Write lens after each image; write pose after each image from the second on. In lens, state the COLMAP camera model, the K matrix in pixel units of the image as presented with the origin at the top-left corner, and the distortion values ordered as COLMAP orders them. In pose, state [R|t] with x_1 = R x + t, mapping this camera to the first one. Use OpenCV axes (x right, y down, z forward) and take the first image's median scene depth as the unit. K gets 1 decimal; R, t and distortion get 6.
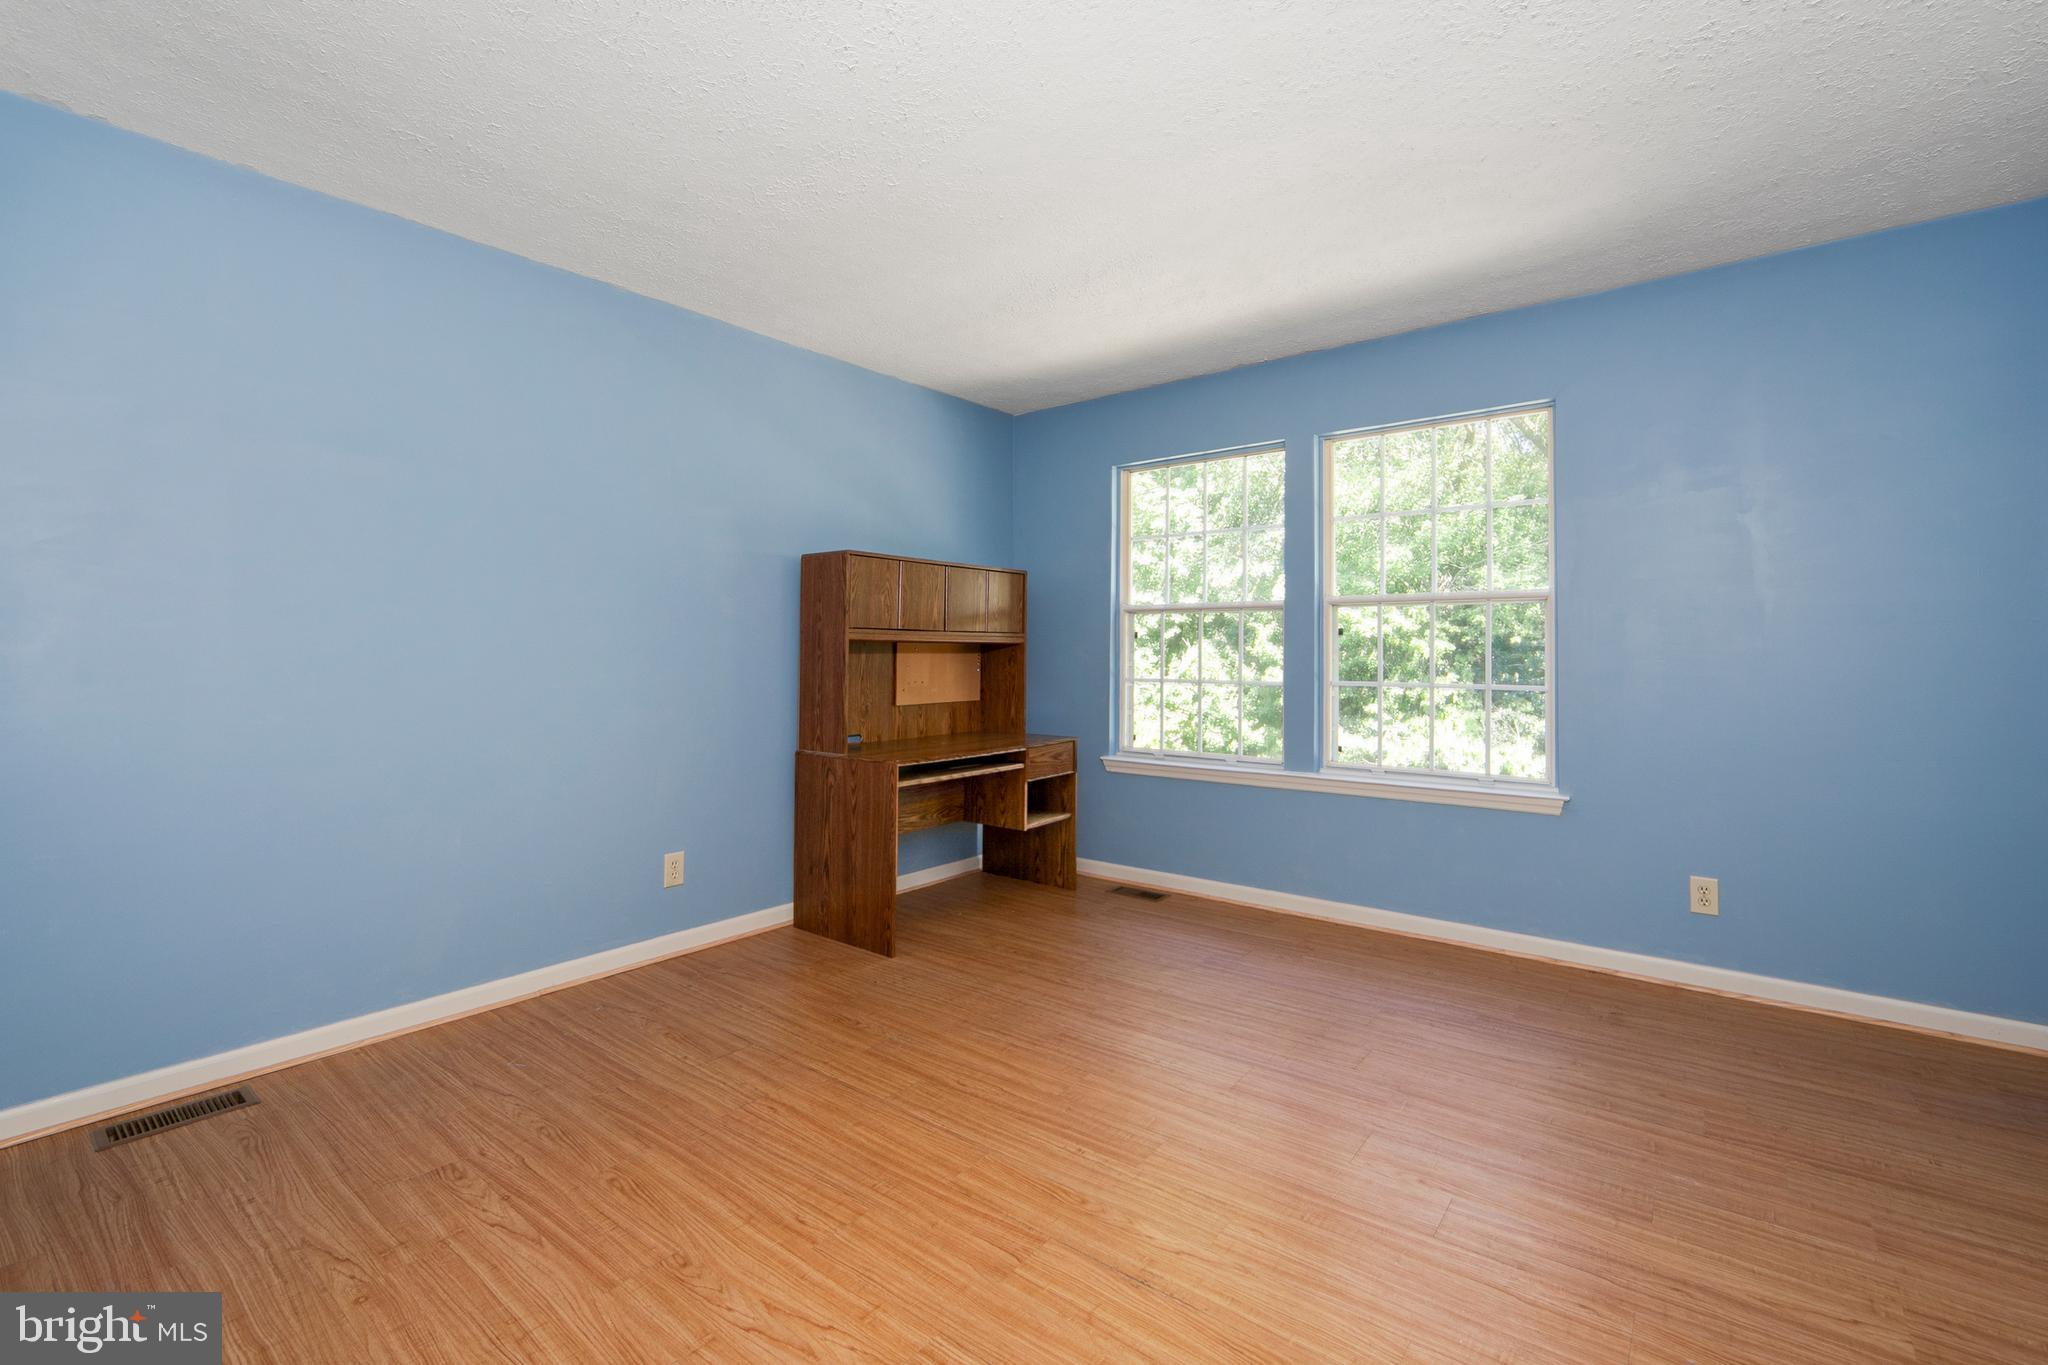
lens RADIAL K [[865.9, 0, 1026.7], [0, 865.9, 646.0], [0, 0, 1]] dist [-0.011410, 0.000435]
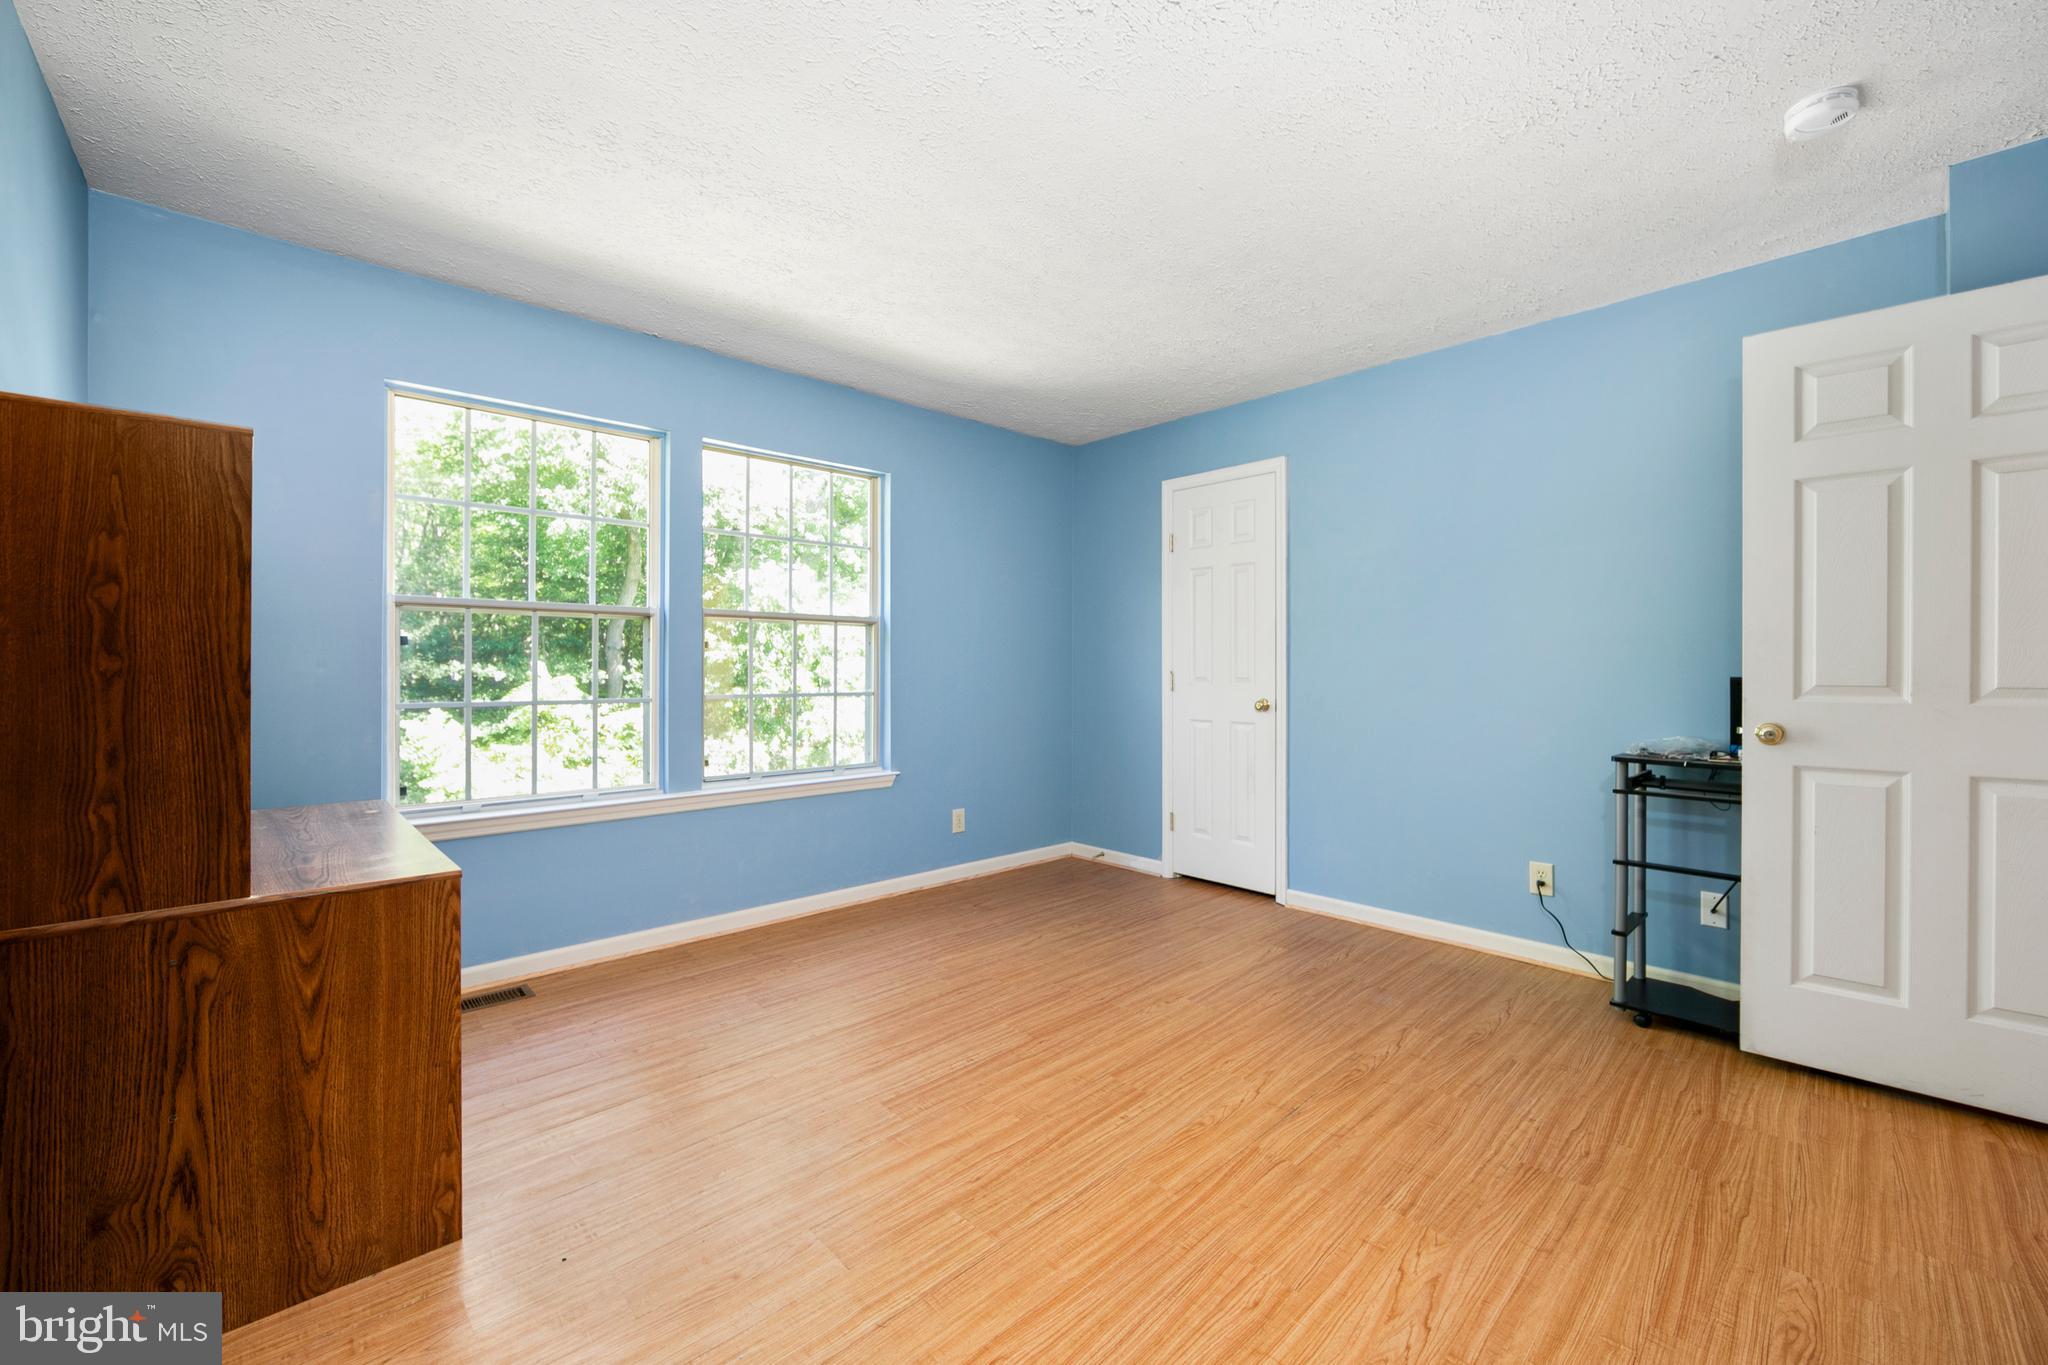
lens RADIAL K [[813.4, 0, 1023.8], [0, 813.4, 675.2], [0, 0, 1]] dist [-0.011648, 0.002382]
pose [[0.154908, -0.011187, 0.987866, -0.611204], [-0.010098, 0.999866, 0.012906, 0.004318], [-0.987877, -0.011974, 0.154774, 0.609225]]
